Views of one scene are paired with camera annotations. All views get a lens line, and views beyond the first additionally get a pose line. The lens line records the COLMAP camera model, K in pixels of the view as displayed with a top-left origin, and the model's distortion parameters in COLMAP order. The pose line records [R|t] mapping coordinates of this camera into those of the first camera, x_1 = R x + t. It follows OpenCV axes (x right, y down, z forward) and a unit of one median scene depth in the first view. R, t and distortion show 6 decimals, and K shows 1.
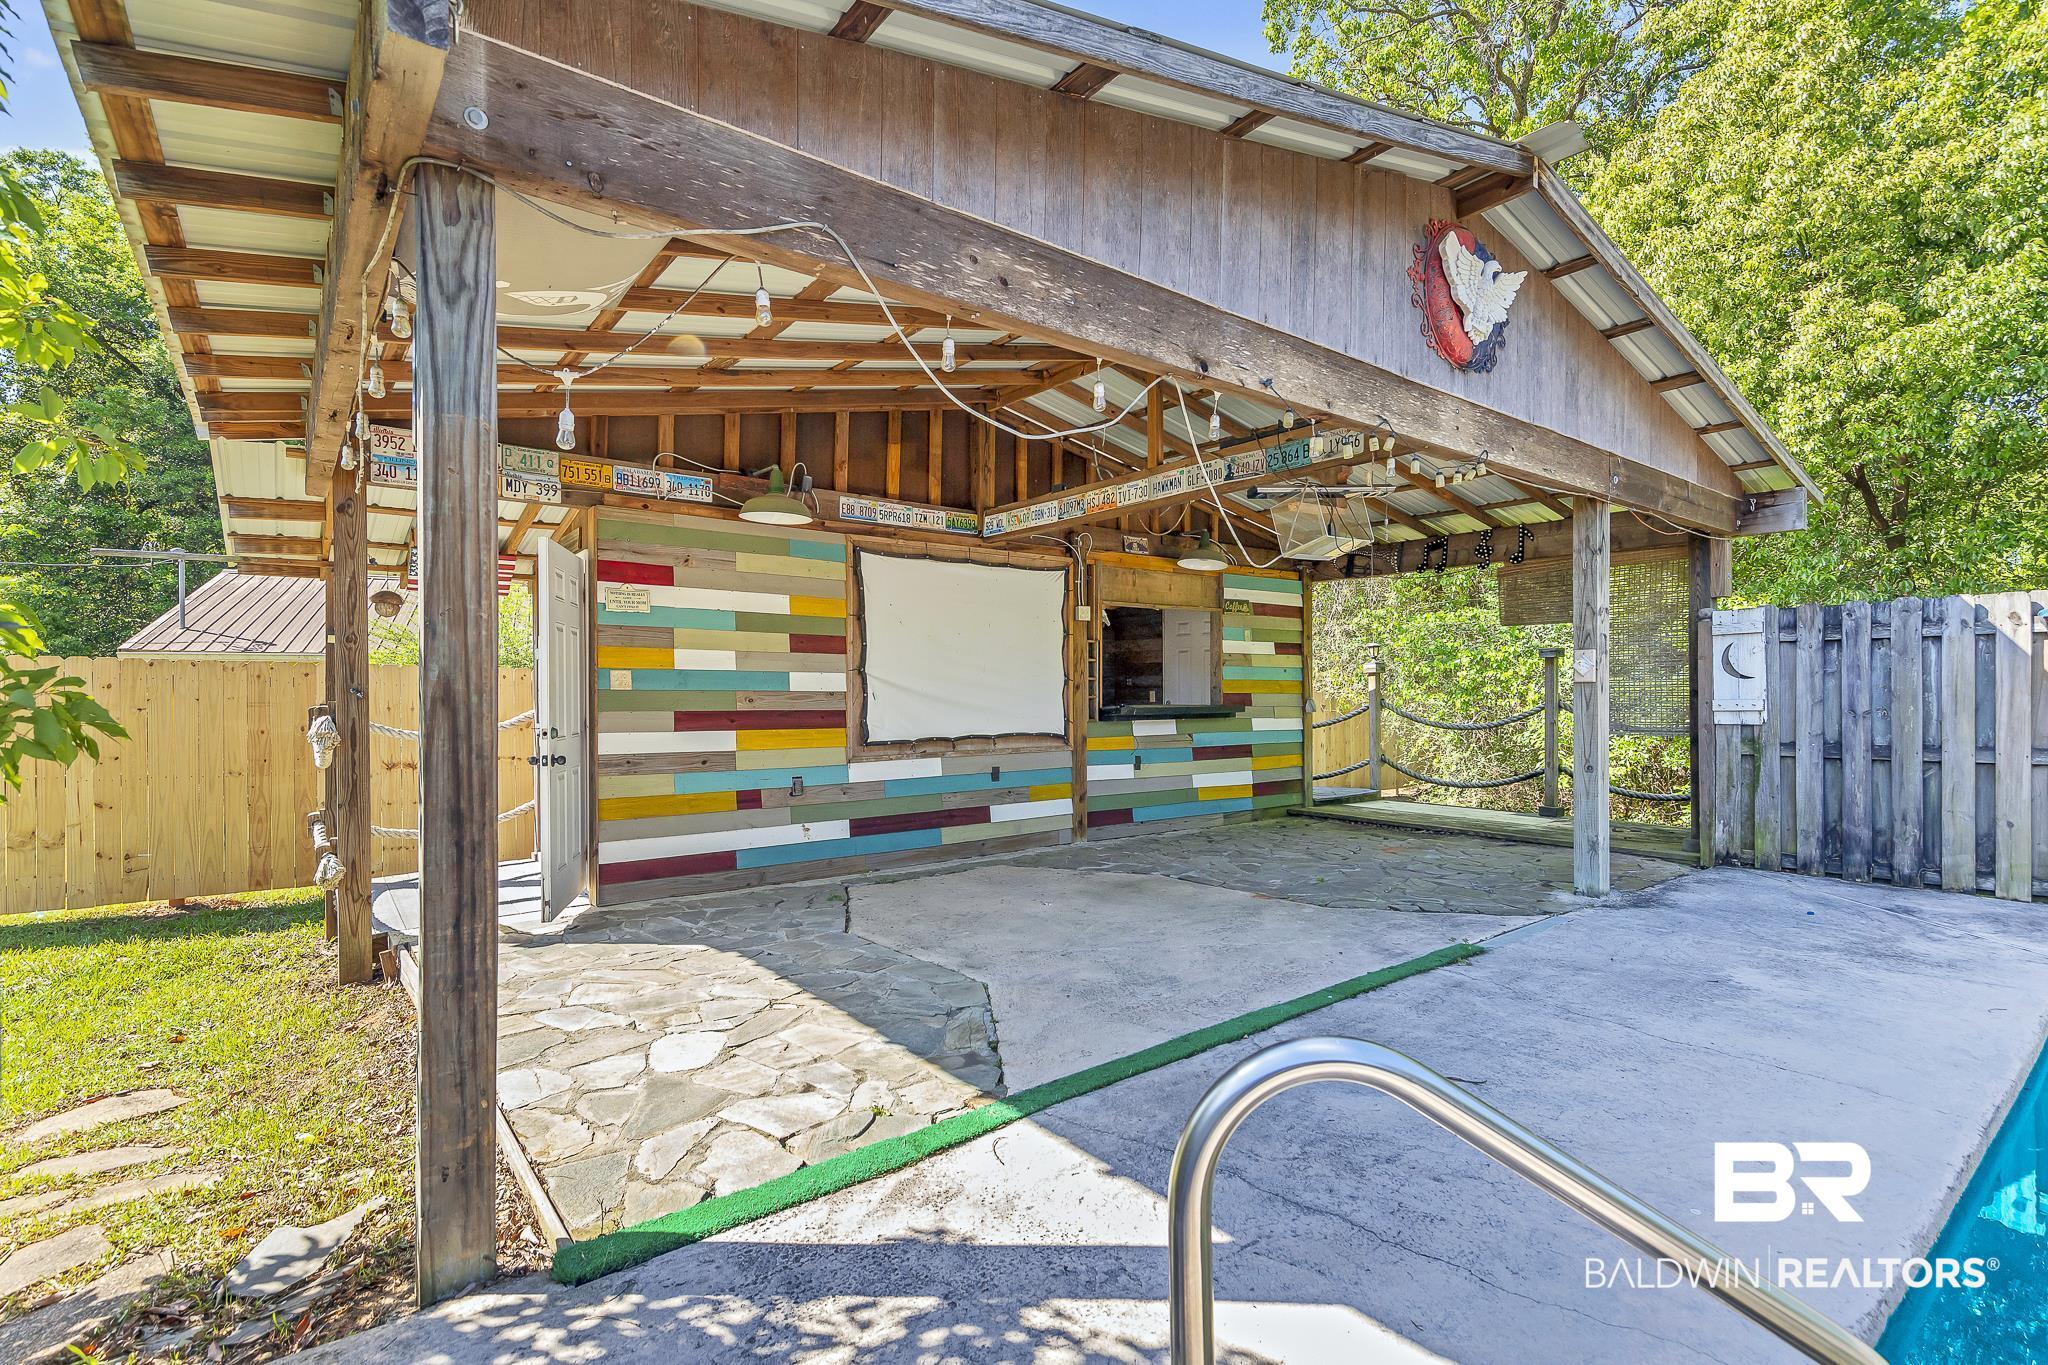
lens RADIAL K [[937.3, 0, 1024.0], [0, 937.3, 682.5], [0, 0, 1]] dist [-0.002183, 0.000006]
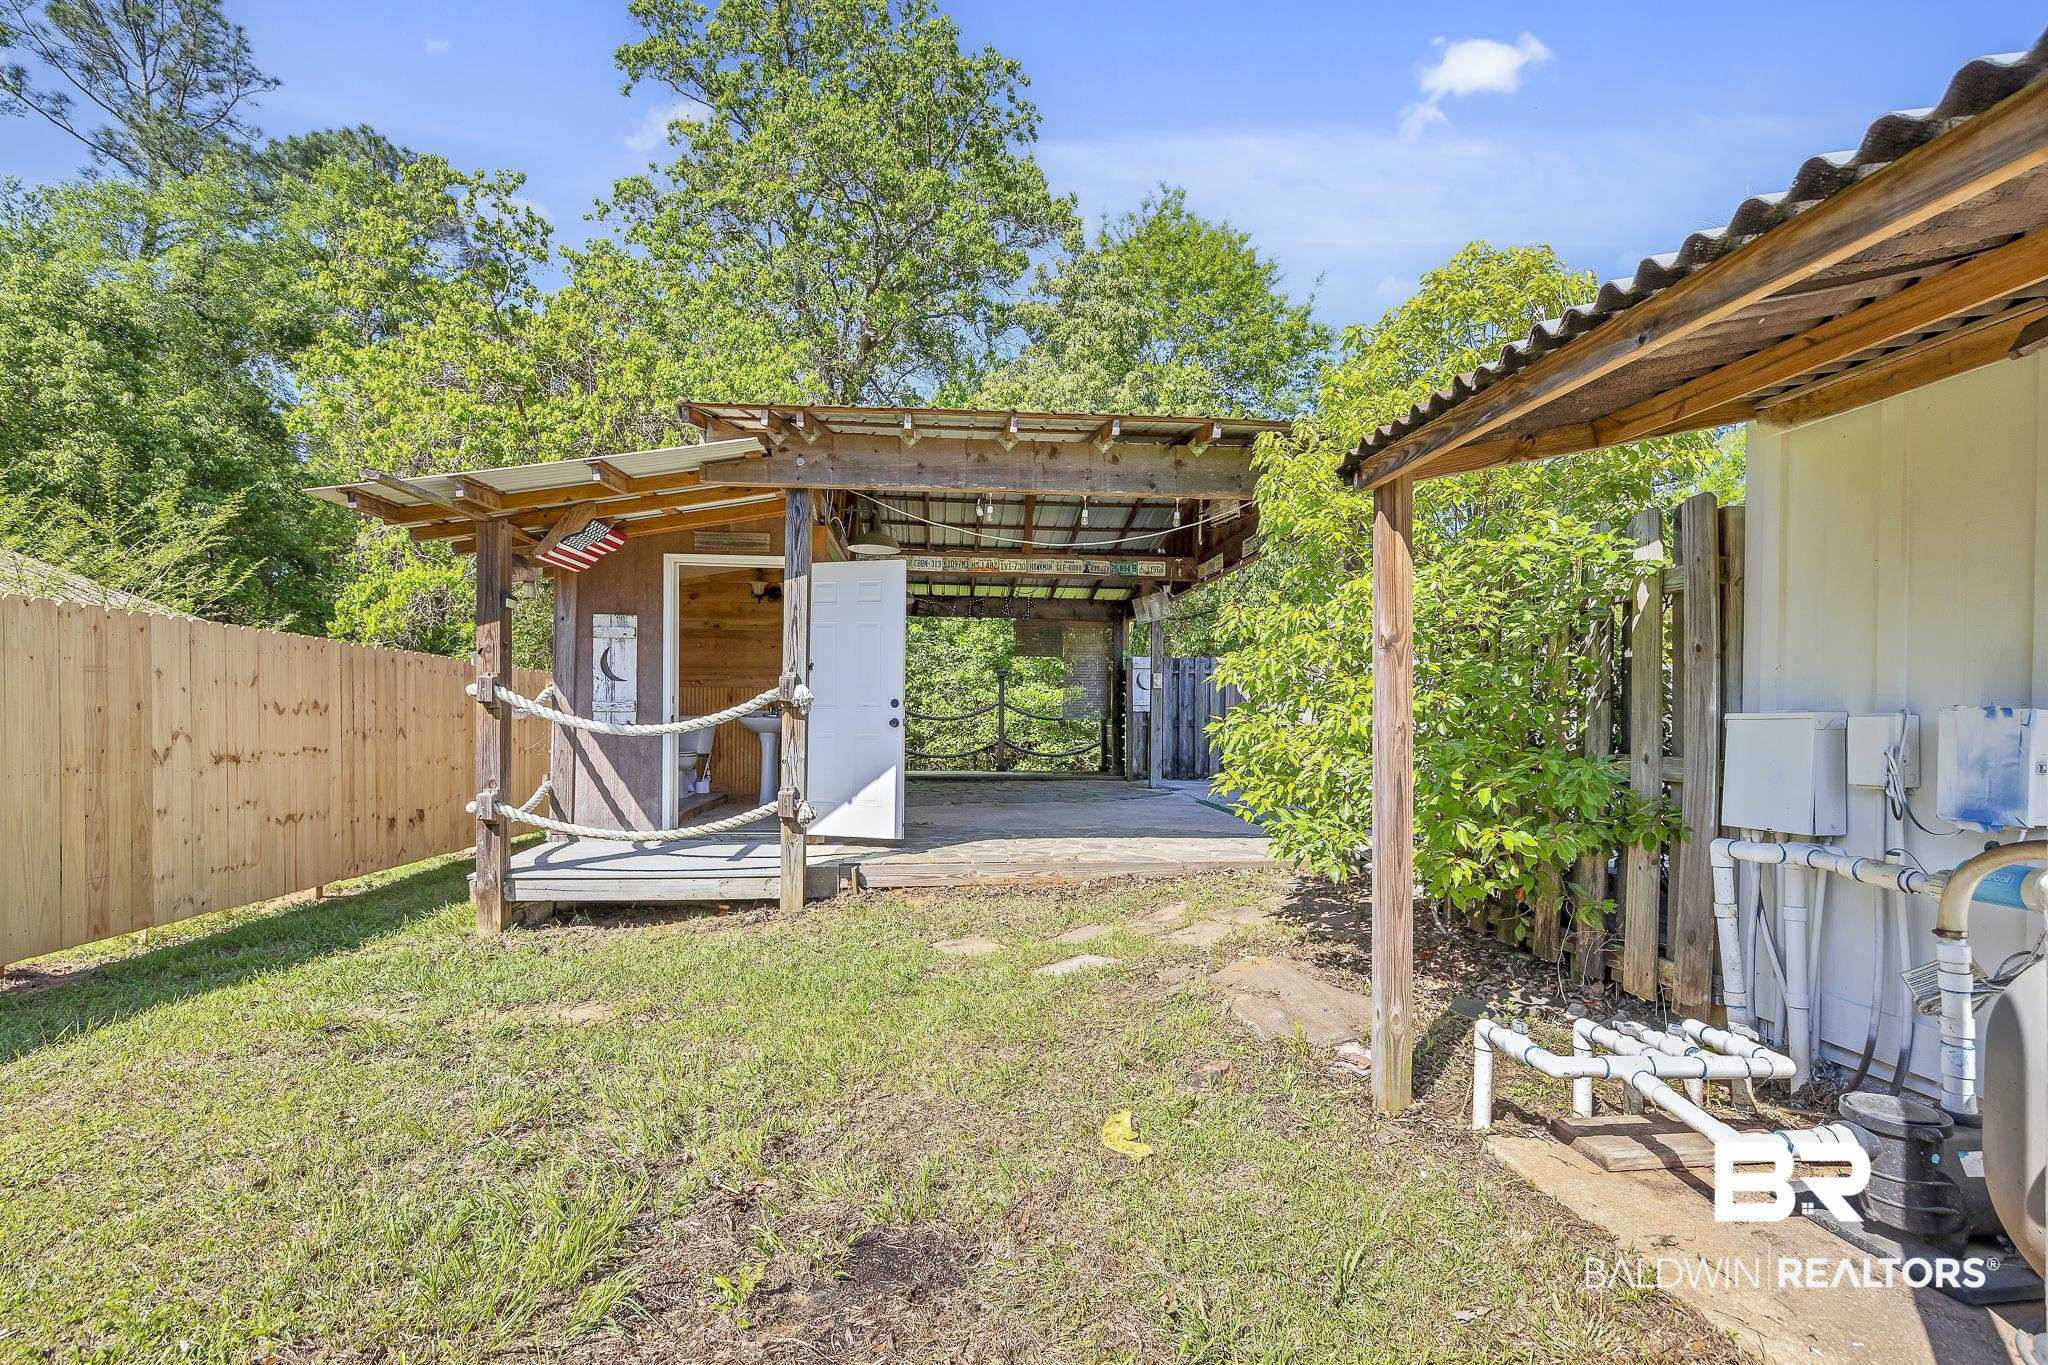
lens RADIAL K [[937.3, 0, 1024.0], [0, 937.3, 682.5], [0, 0, 1]] dist [-0.002183, 0.000006]
pose [[0.543218, 0.035209, 0.838853, -1.135574], [-0.025674, 0.999350, -0.025319, 0.039568], [-0.839199, -0.007783, 0.543769, 0.078376]]
